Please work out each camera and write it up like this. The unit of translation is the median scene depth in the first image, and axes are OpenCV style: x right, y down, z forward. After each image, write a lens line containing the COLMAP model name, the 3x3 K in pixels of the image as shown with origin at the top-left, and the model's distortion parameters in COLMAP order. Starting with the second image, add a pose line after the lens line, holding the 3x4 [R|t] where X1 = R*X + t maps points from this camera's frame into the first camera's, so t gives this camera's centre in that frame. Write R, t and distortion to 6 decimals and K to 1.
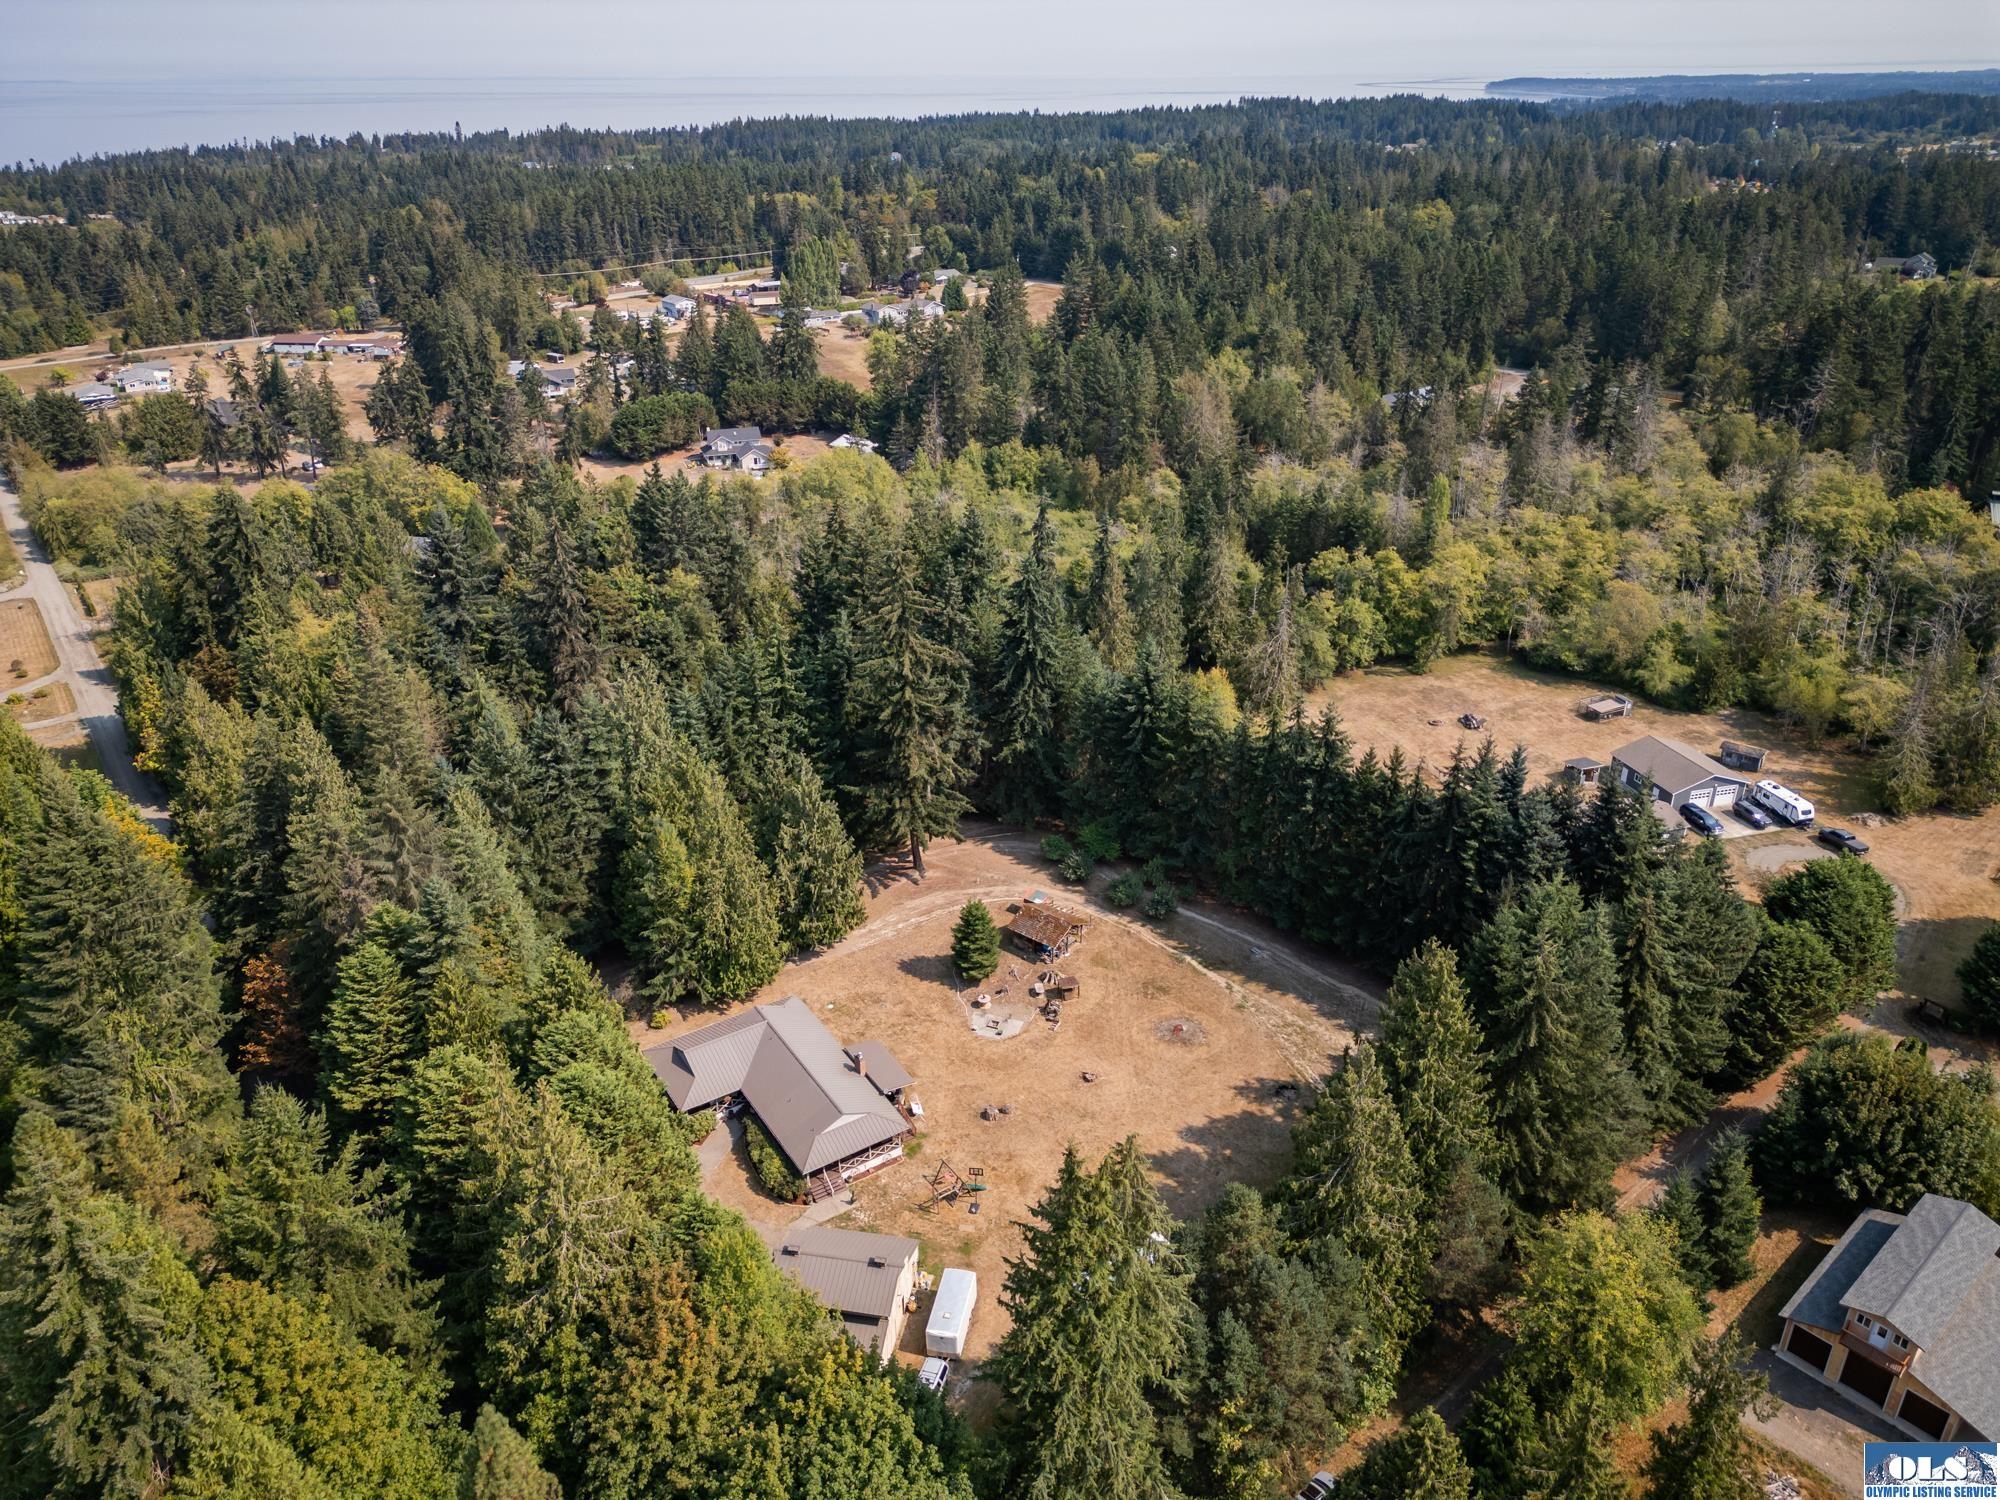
lens RADIAL K [[1401.6, 0, 1005.5], [0, 1401.6, 737.6], [0, 0, 1]] dist [0.071189, -0.064536]
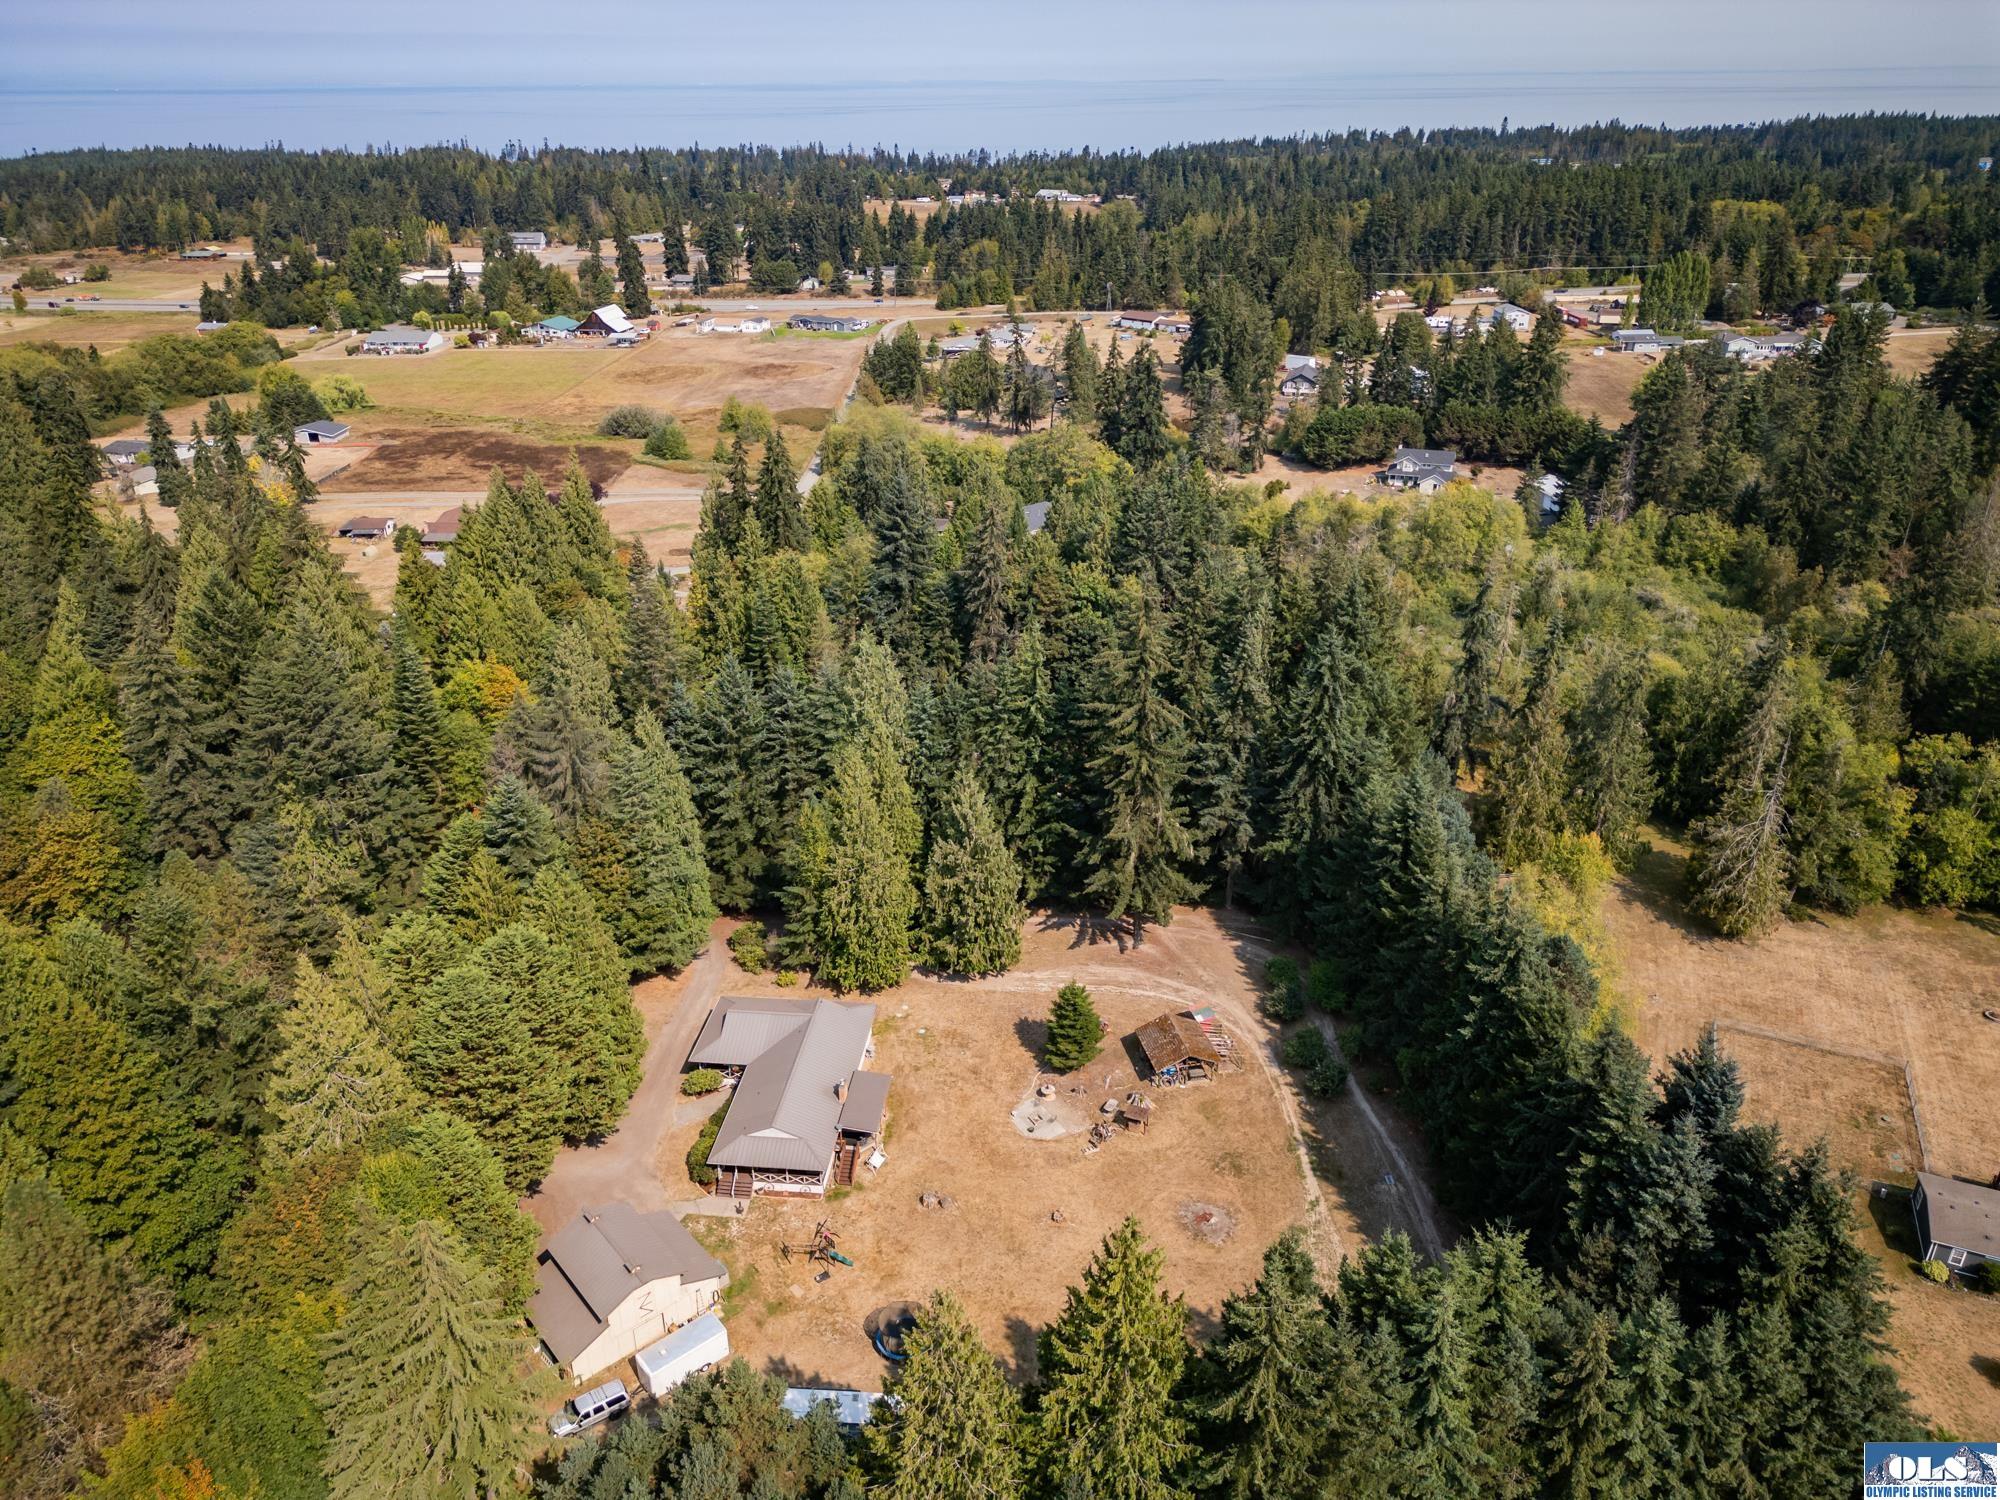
lens RADIAL K [[1401.6, 0, 998.3], [0, 1401.6, 744.5], [0, 0, 1]] dist [0.071189, -0.064536]
pose [[0.777246, 0.271625, -0.567546, 0.411659], [-0.267686, 0.959064, 0.092412, -0.102974], [0.569414, 0.080097, 0.818139, 0.213259]]
